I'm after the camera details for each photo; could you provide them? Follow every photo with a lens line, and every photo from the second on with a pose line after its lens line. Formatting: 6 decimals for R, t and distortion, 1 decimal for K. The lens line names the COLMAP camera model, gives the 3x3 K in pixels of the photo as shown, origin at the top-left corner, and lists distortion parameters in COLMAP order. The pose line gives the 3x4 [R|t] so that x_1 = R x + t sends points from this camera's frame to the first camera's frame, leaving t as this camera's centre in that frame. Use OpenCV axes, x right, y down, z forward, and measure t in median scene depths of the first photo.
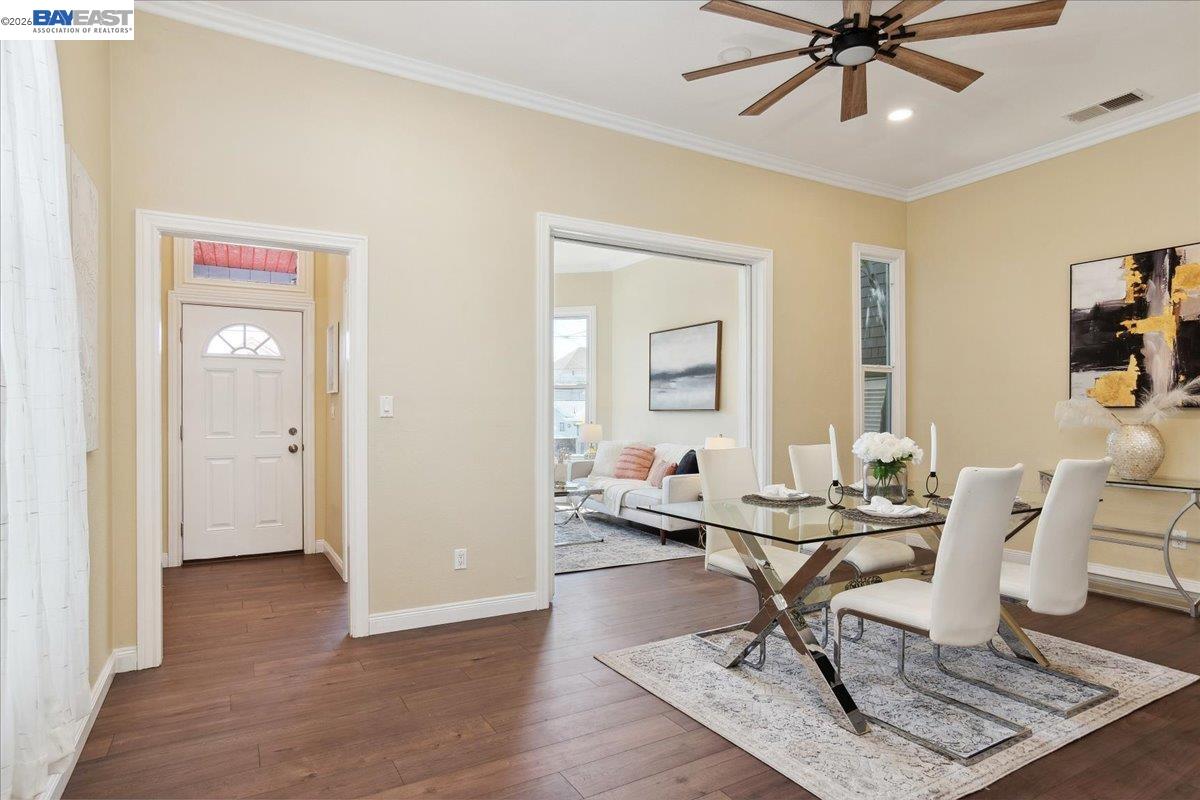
lens RADIAL K [[655.8, 0, 606.4], [0, 655.8, 398.8], [0, 0, 1]] dist [-0.046995, 0.034475]
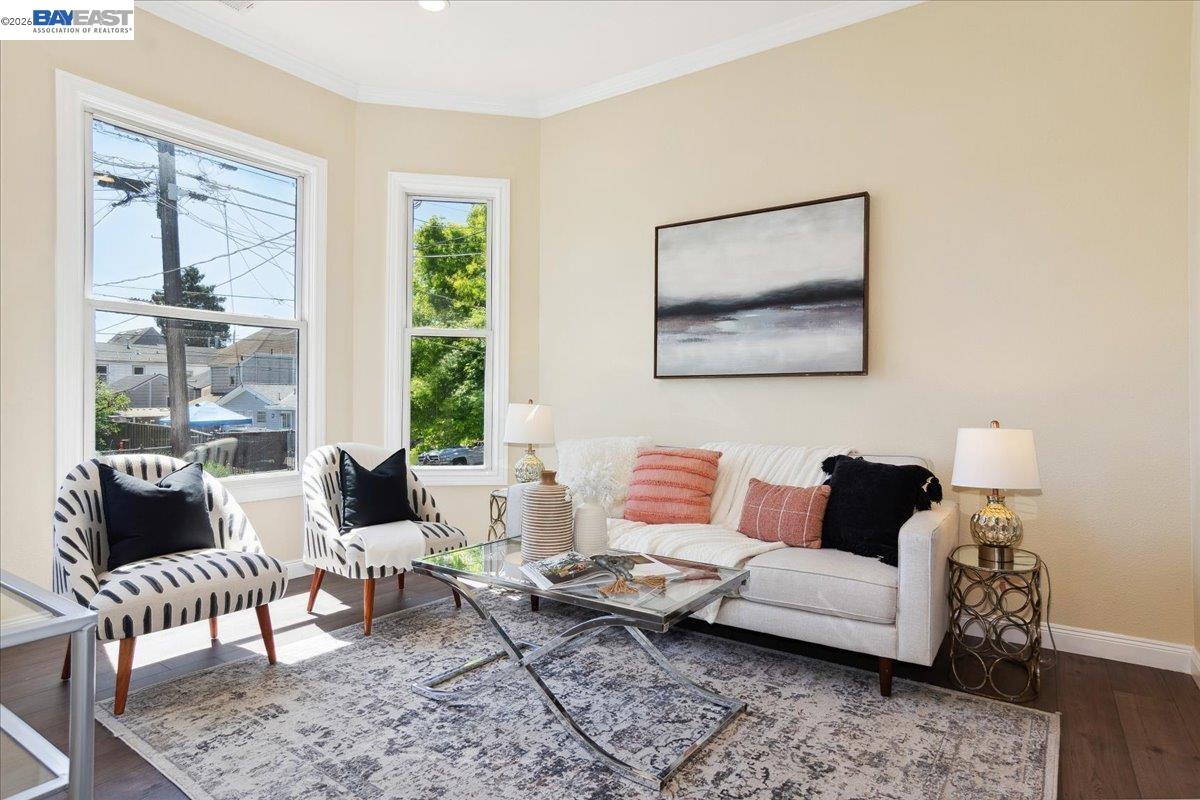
lens RADIAL K [[655.8, 0, 606.4], [0, 655.8, 398.8], [0, 0, 1]] dist [-0.046995, 0.034475]
pose [[0.897716, 0.011573, 0.440423, -0.207206], [-0.016224, 0.999845, 0.006796, 0.033872], [-0.440276, -0.013247, 0.897765, 0.605641]]
